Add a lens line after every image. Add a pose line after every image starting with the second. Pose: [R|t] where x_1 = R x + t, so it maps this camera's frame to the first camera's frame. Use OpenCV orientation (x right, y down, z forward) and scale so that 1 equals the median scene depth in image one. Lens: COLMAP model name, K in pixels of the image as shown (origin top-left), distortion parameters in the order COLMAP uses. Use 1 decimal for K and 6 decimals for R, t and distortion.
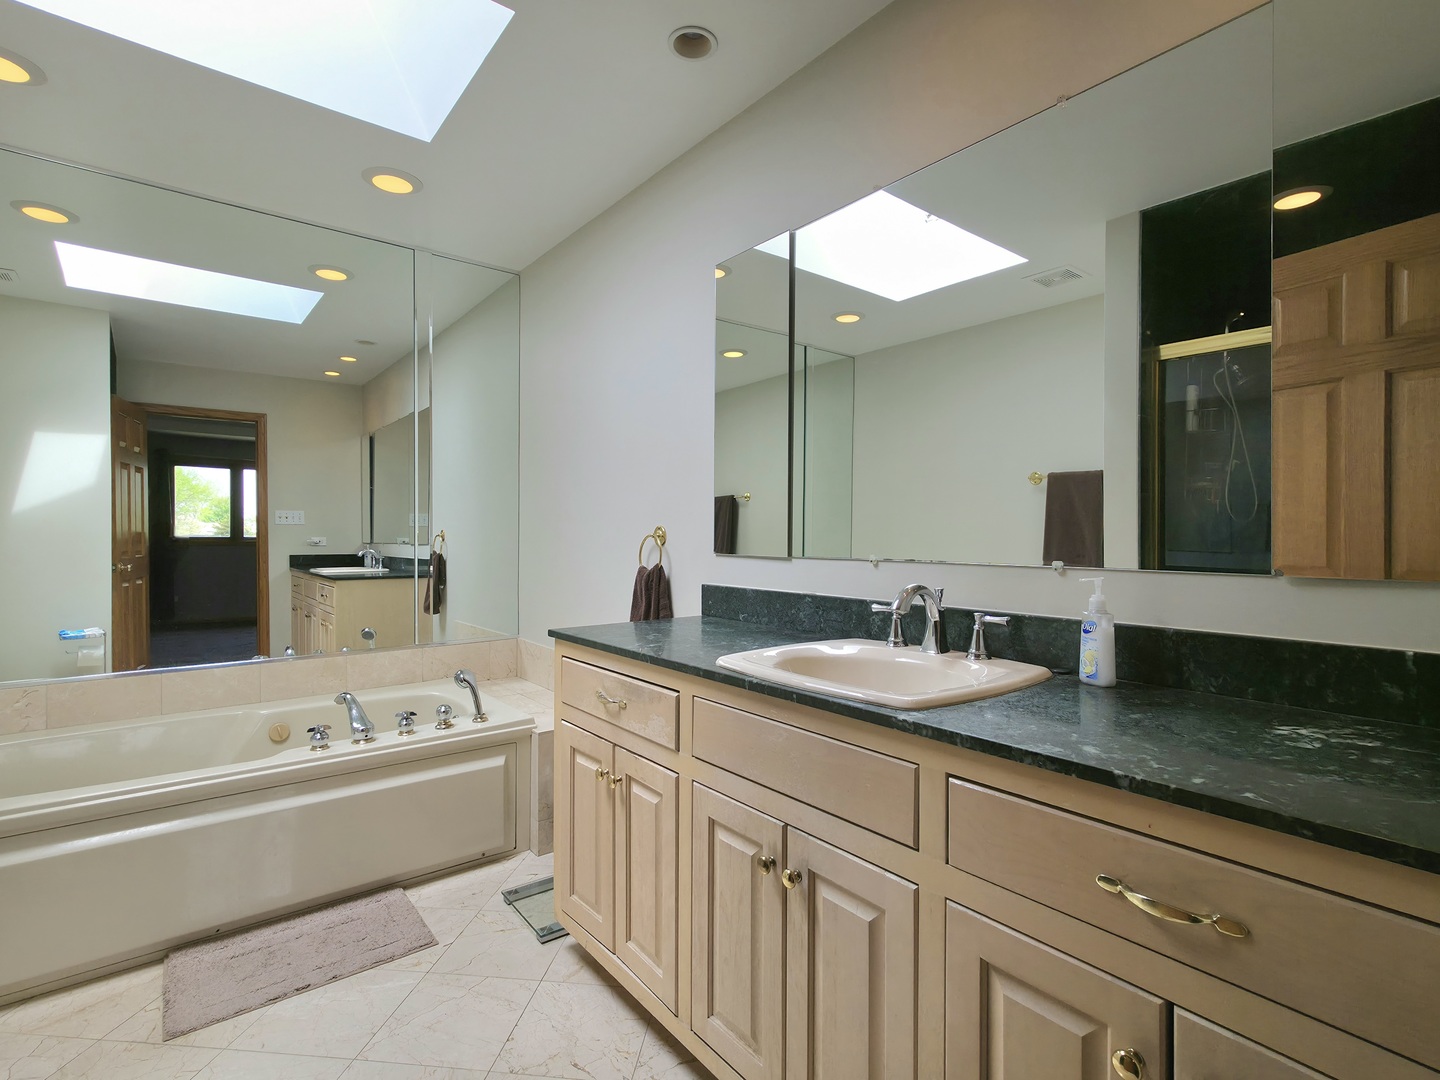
lens RADIAL K [[695.7, 0, 728.3], [0, 695.7, 538.6], [0, 0, 1]] dist [0.009786, -0.000249]
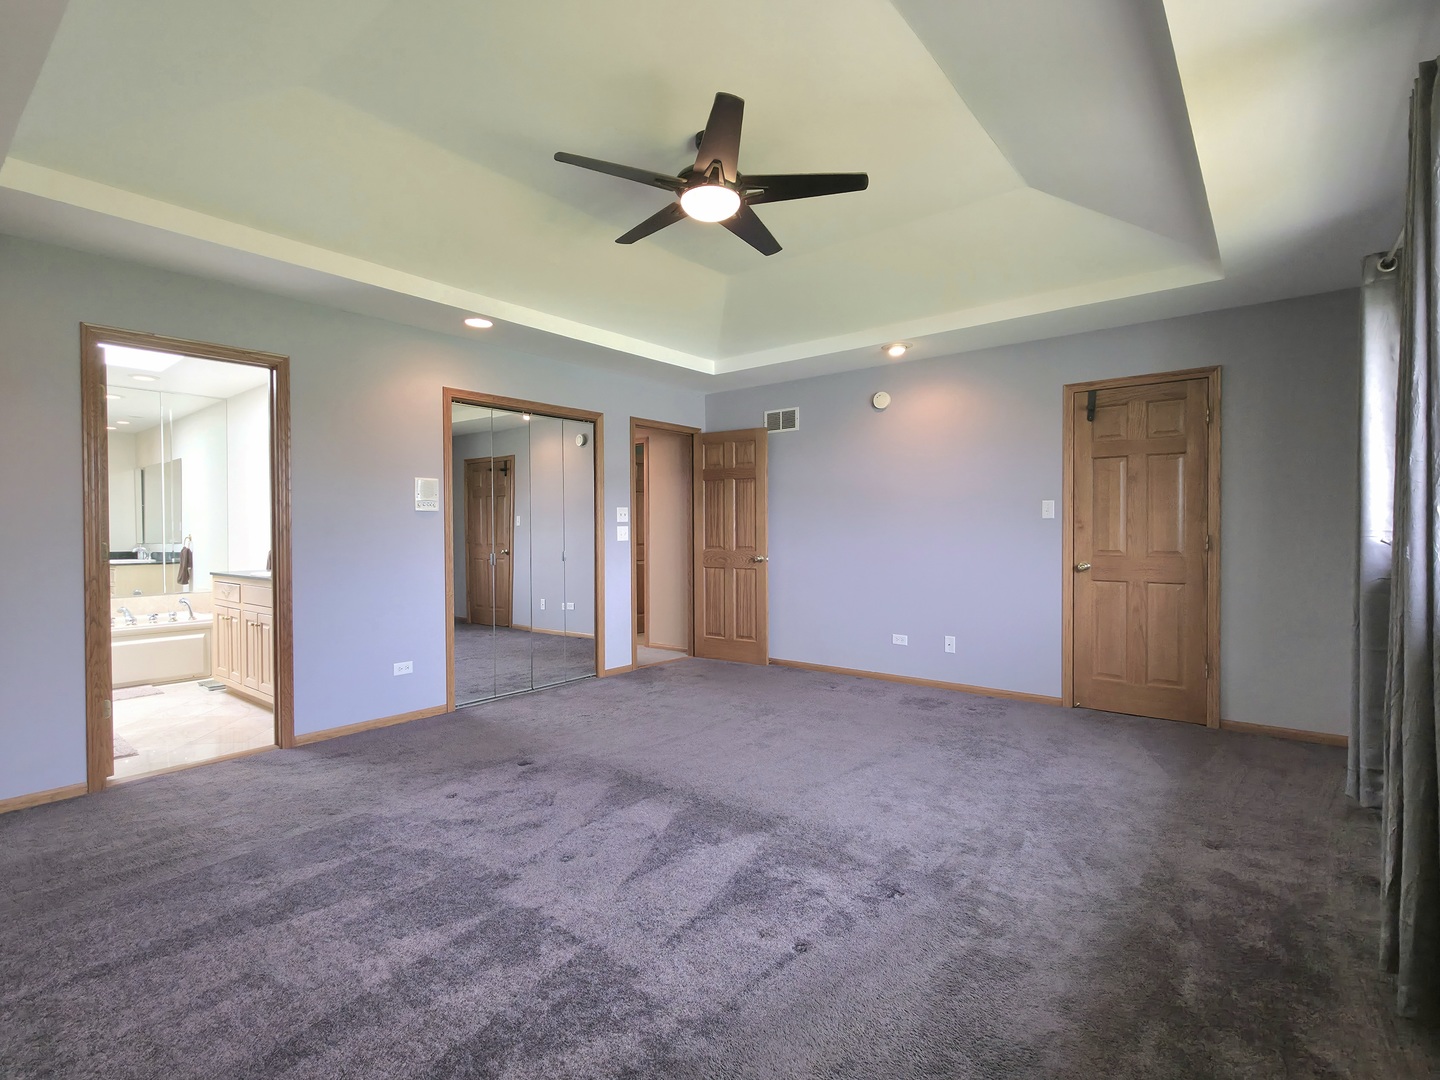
lens RADIAL K [[695.7, 0, 728.3], [0, 695.7, 538.6], [0, 0, 1]] dist [0.009786, -0.000249]
pose [[0.978481, -0.018624, 0.205496, 0.520892], [0.017256, 0.999815, 0.008448, 0.005973], [-0.205615, -0.004720, 0.978622, -0.930773]]
